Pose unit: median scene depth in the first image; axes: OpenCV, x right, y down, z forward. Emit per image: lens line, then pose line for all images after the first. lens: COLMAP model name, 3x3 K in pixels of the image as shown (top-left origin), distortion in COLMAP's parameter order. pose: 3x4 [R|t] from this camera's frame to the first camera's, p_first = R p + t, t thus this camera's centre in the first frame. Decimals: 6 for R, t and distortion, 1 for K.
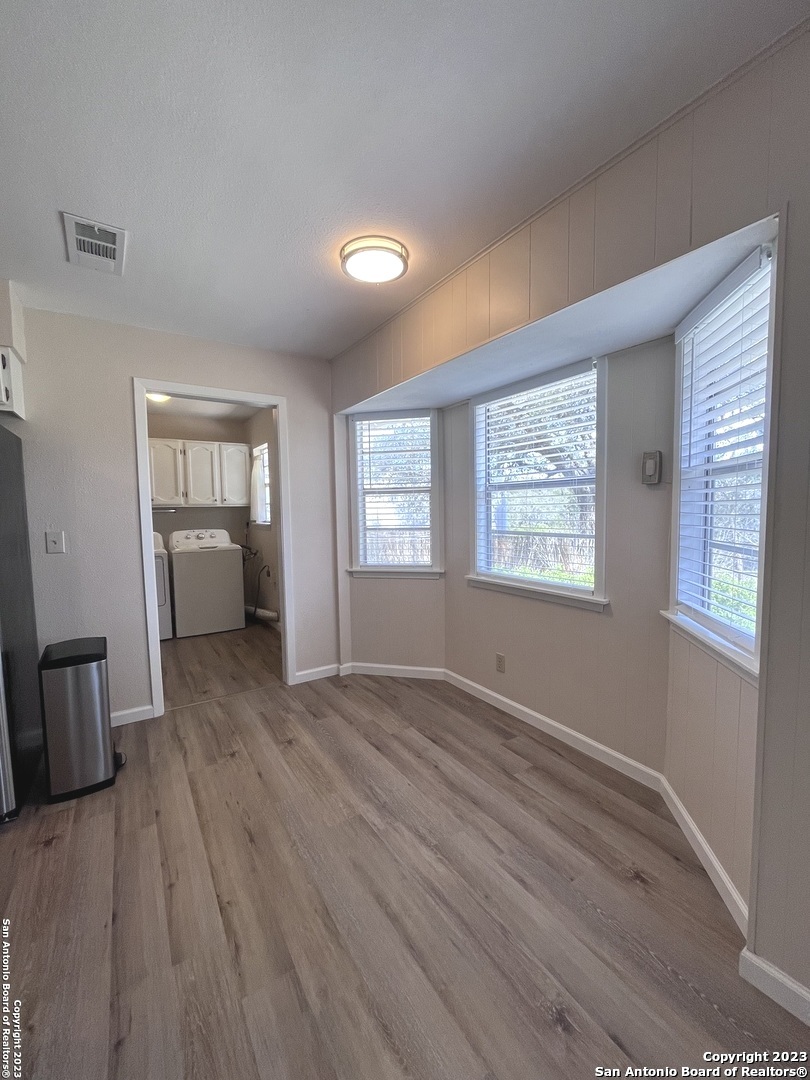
lens RADIAL K [[437.3, 0, 402.8], [0, 437.3, 537.4], [0, 0, 1]] dist [-0.004708, 0.000639]
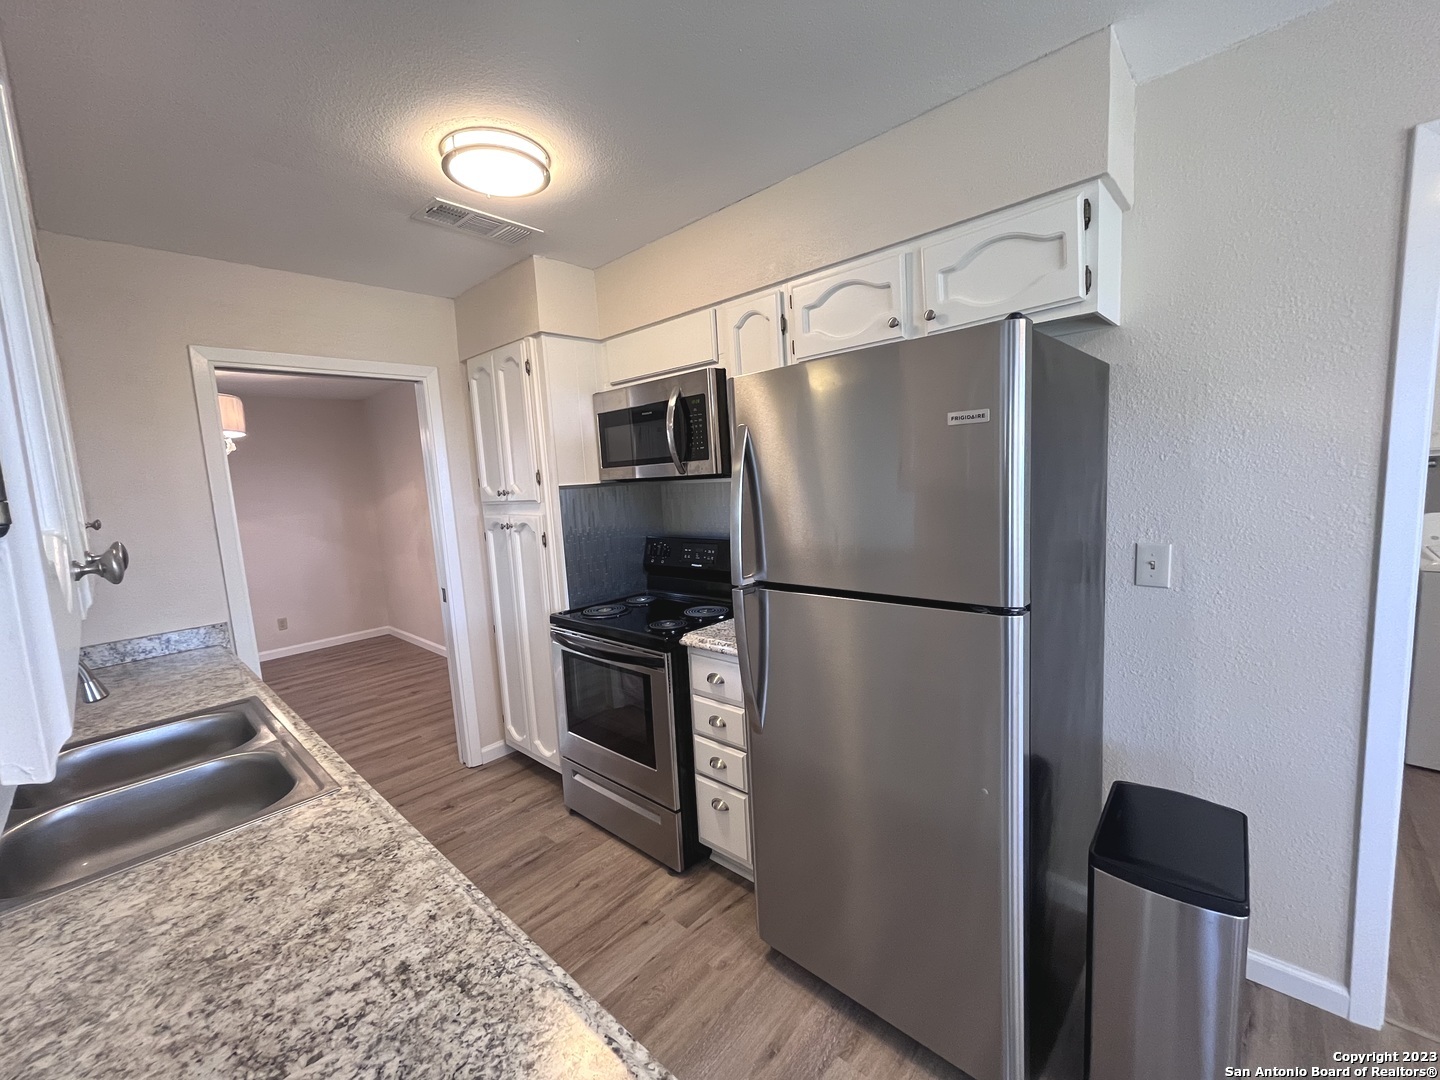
lens RADIAL K [[583.1, 0, 712.6], [0, 583.1, 542.5], [0, 0, 1]] dist [-0.004708, 0.000639]
pose [[0.241557, 0.116844, -0.963326, -0.243078], [-0.014065, 0.993042, 0.116922, -0.073476], [0.970285, -0.014694, 0.241520, 0.303243]]
